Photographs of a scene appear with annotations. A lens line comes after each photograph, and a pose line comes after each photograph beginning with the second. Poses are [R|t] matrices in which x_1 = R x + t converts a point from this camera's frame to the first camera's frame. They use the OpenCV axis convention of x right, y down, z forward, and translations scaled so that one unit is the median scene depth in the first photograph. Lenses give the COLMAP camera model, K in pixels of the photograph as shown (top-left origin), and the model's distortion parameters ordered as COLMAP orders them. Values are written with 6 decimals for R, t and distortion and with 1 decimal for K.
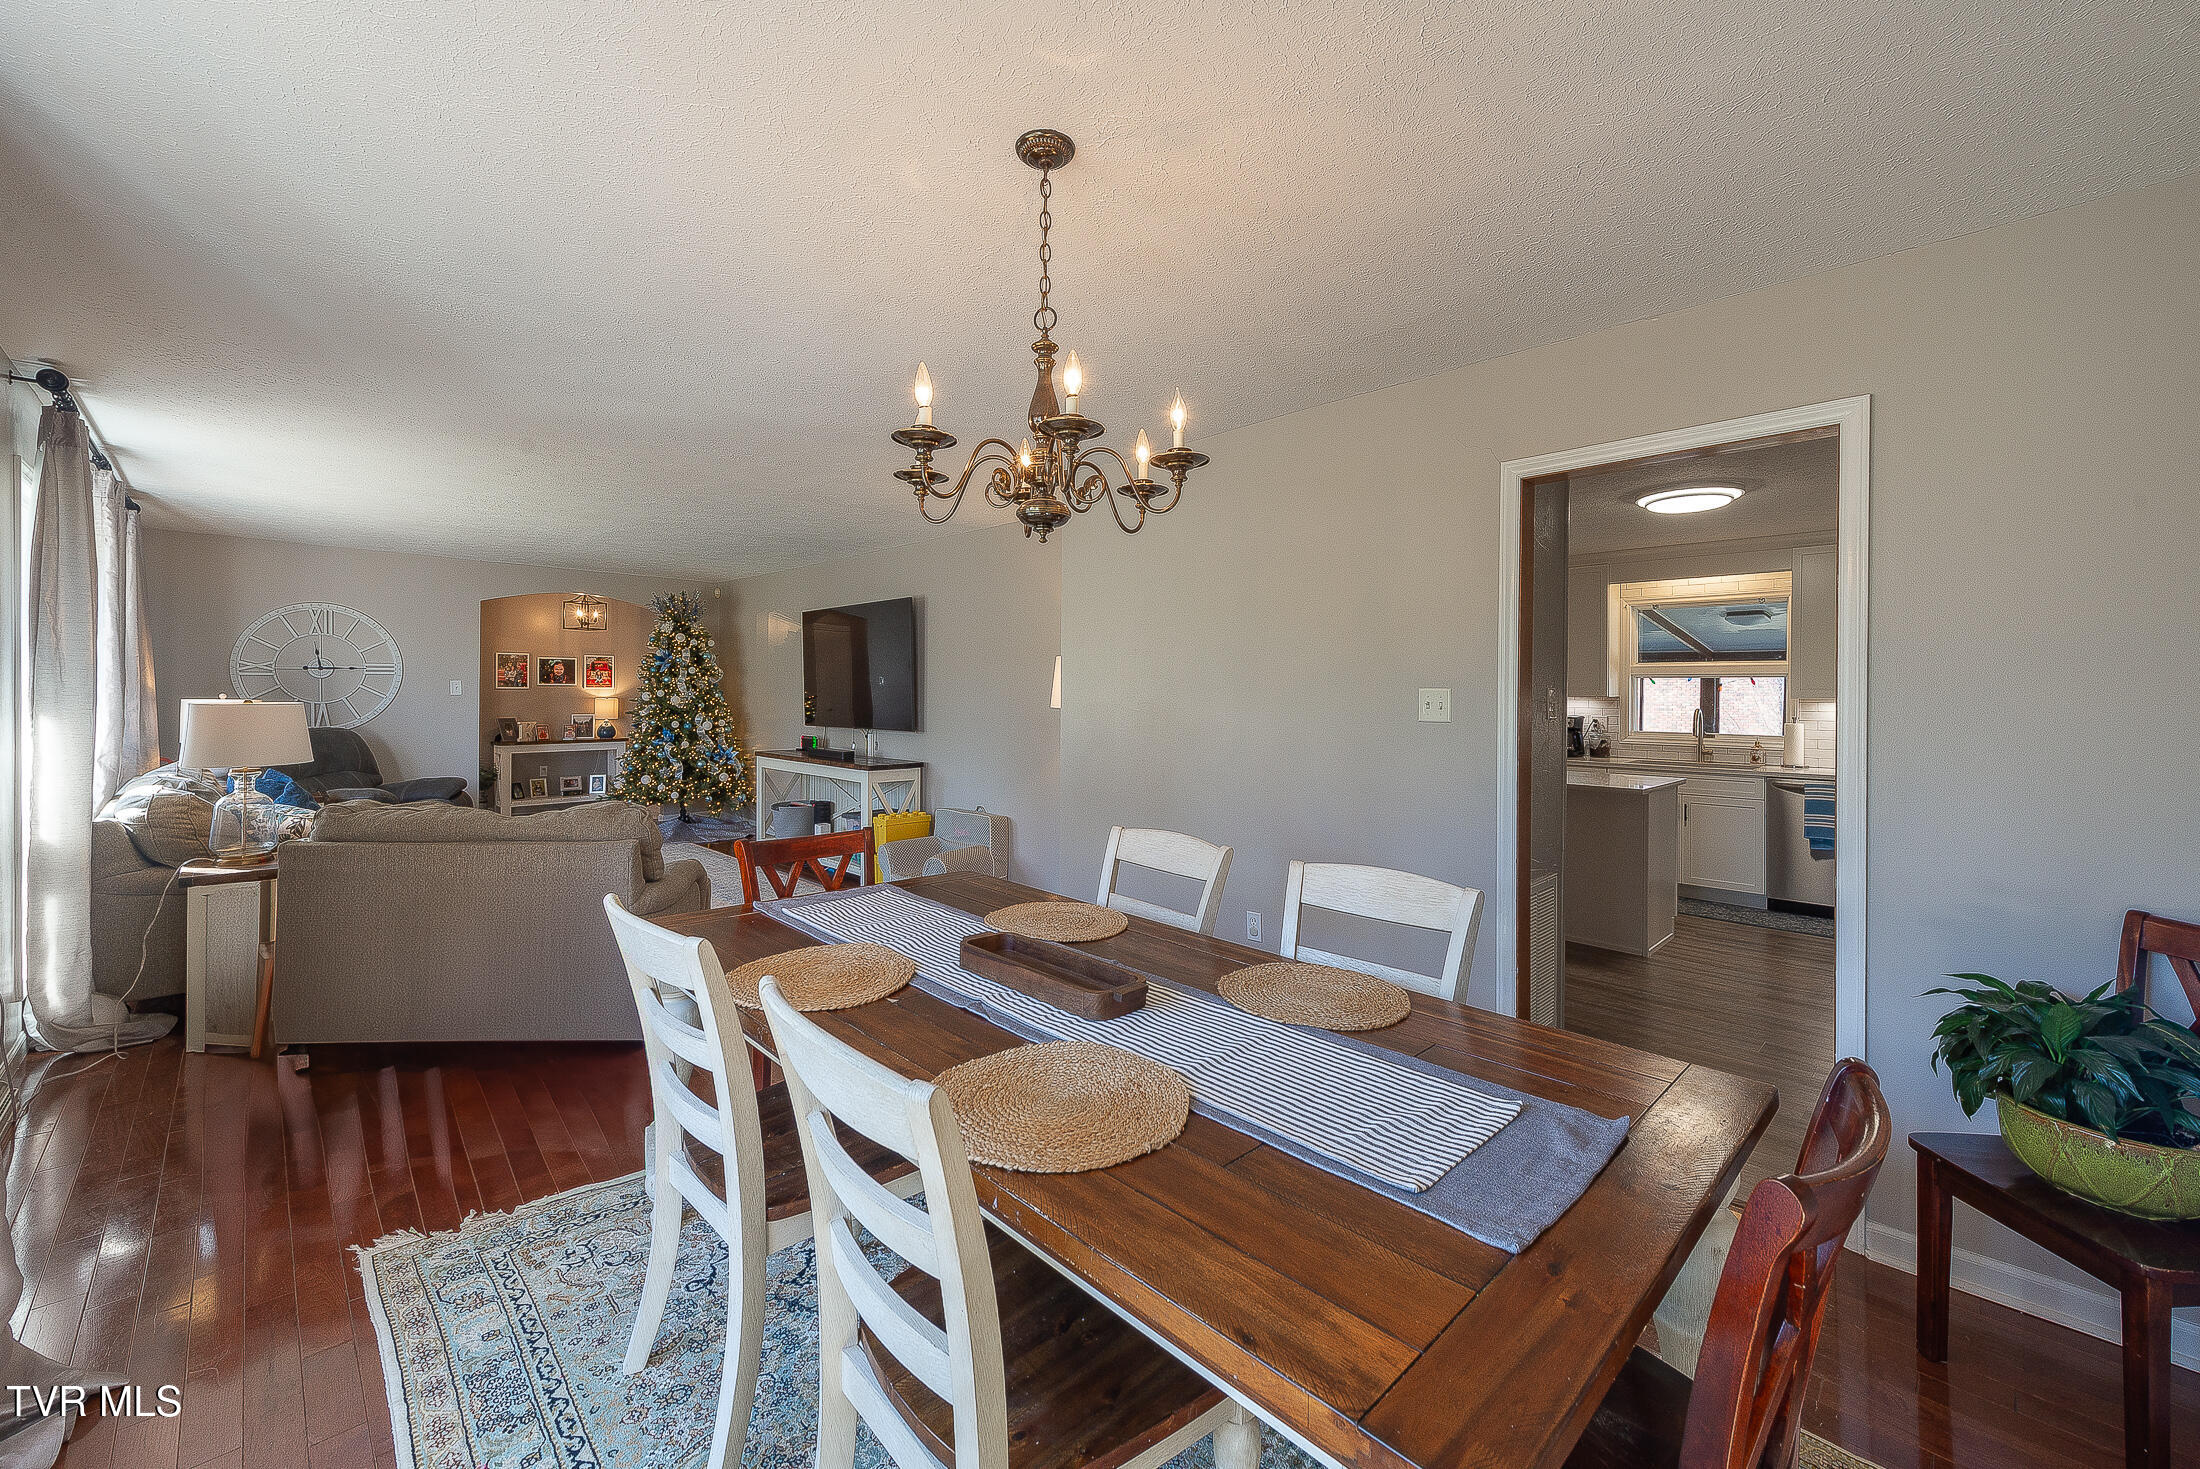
lens RADIAL K [[885.4, 0, 1097.5], [0, 885.4, 695.3], [0, 0, 1]] dist [0.000300, 0.000127]
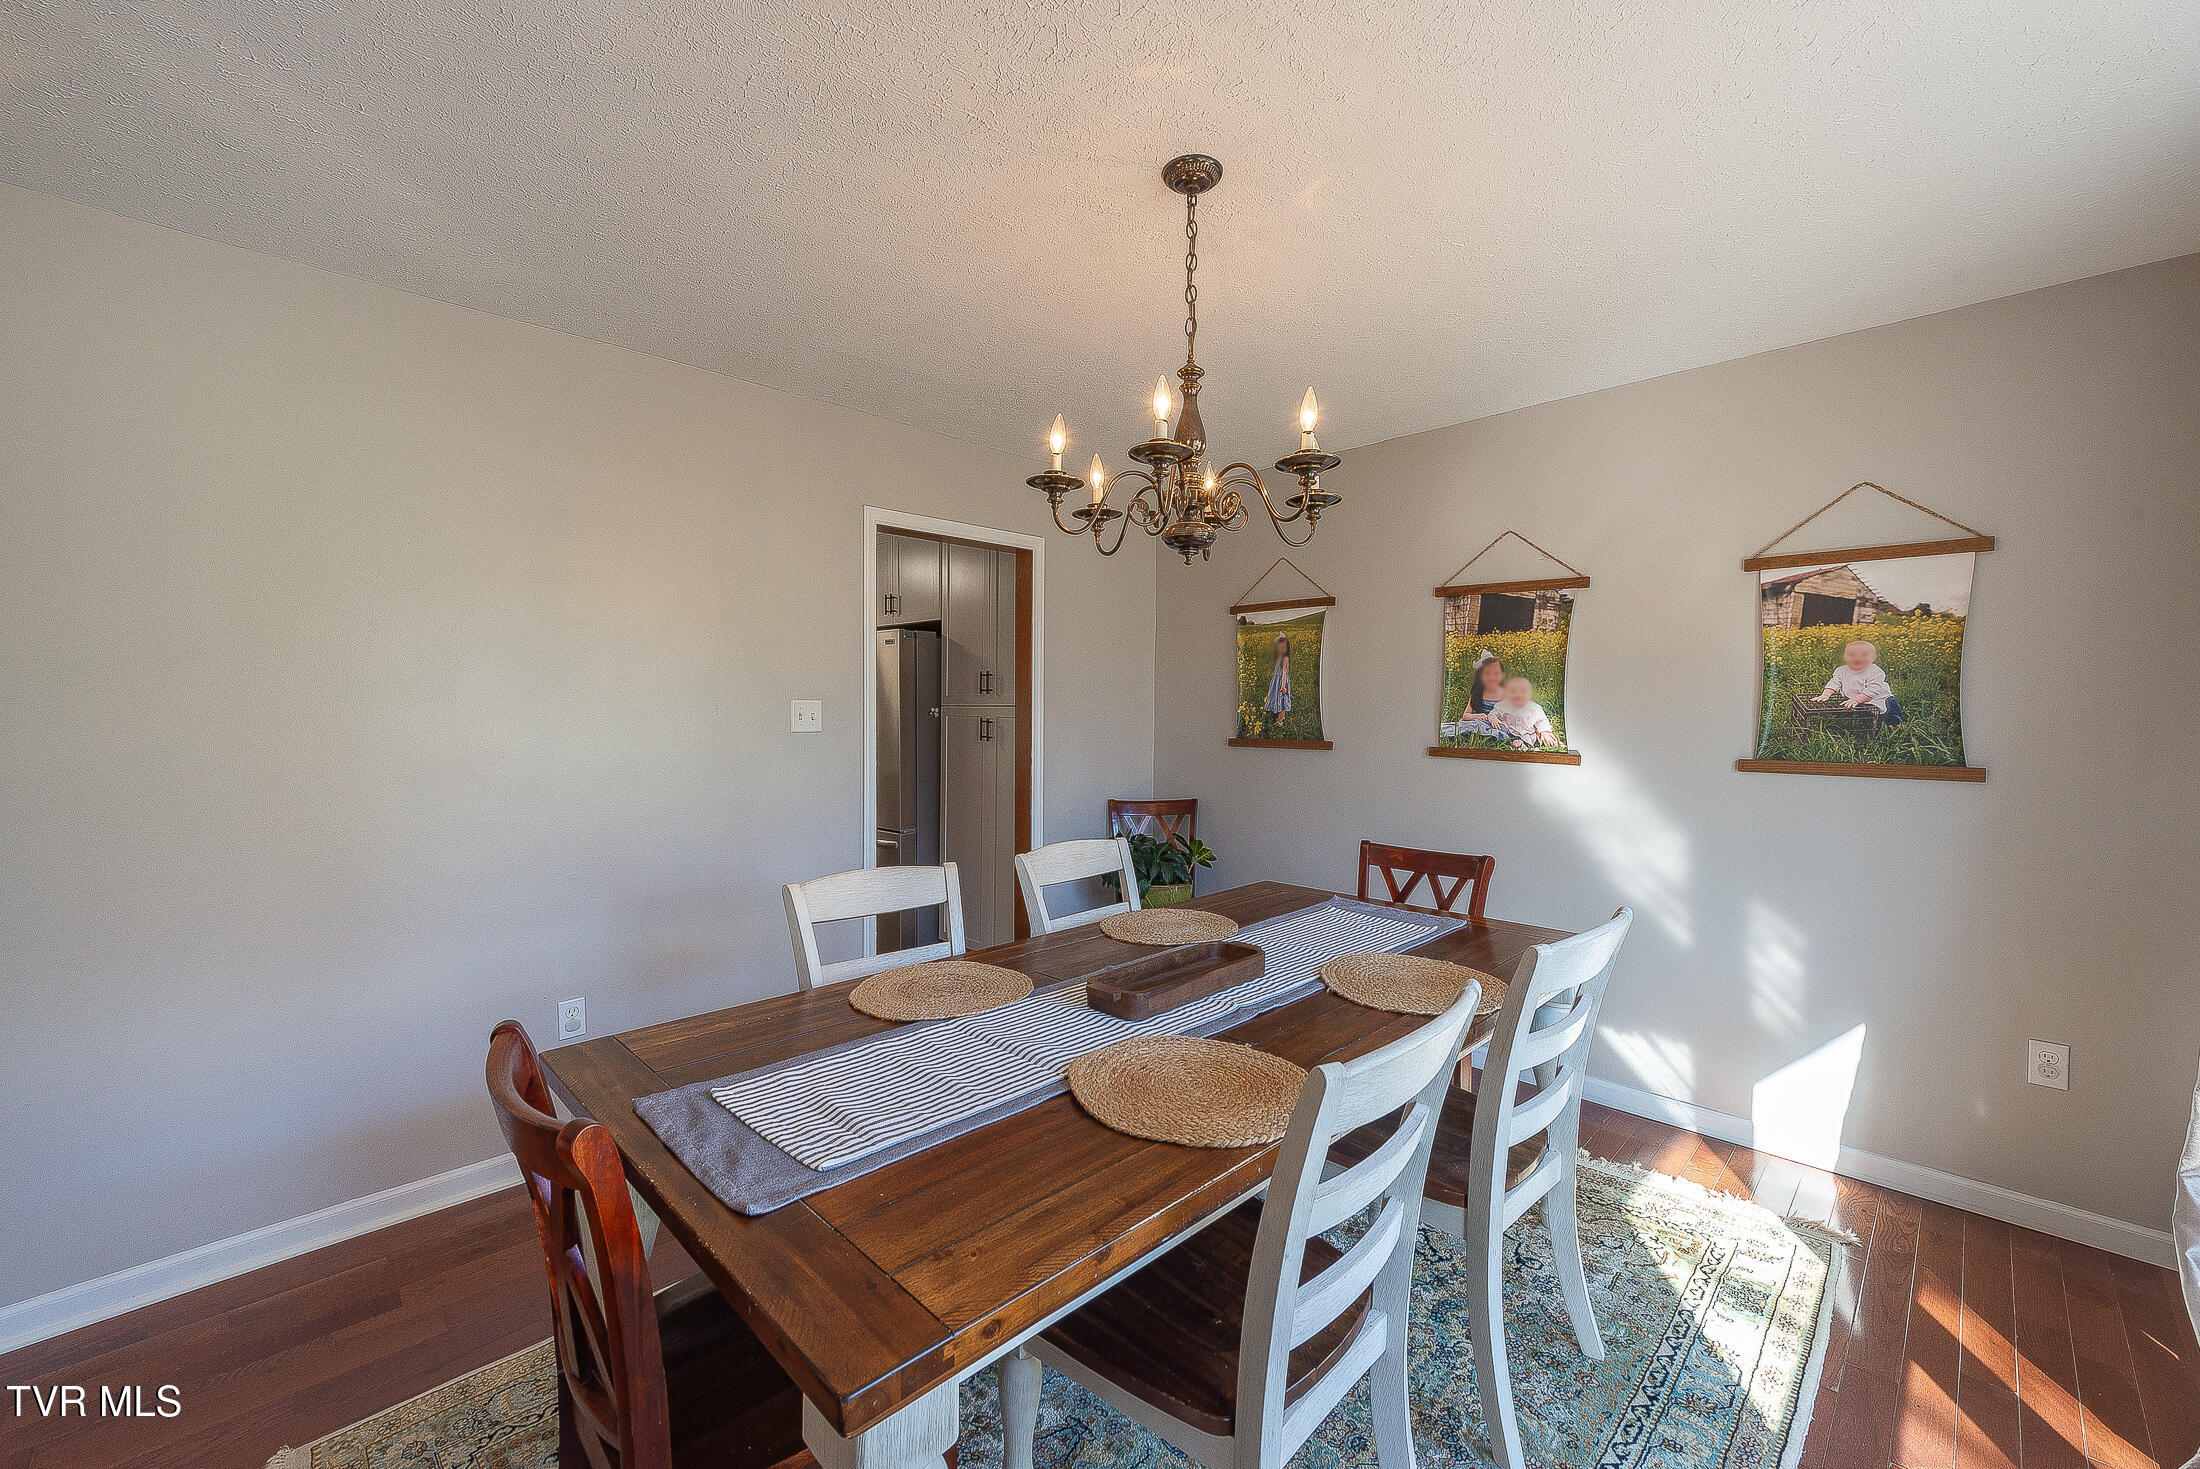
lens RADIAL K [[867.1, 0, 1095.2], [0, 867.1, 731.3], [0, 0, 1]] dist [-0.000597, -0.000138]
pose [[-0.022724, -0.038167, 0.999013, -1.136726], [-0.001508, 0.999271, 0.038143, -0.017171], [-0.999741, -0.000639, -0.022765, 1.201544]]
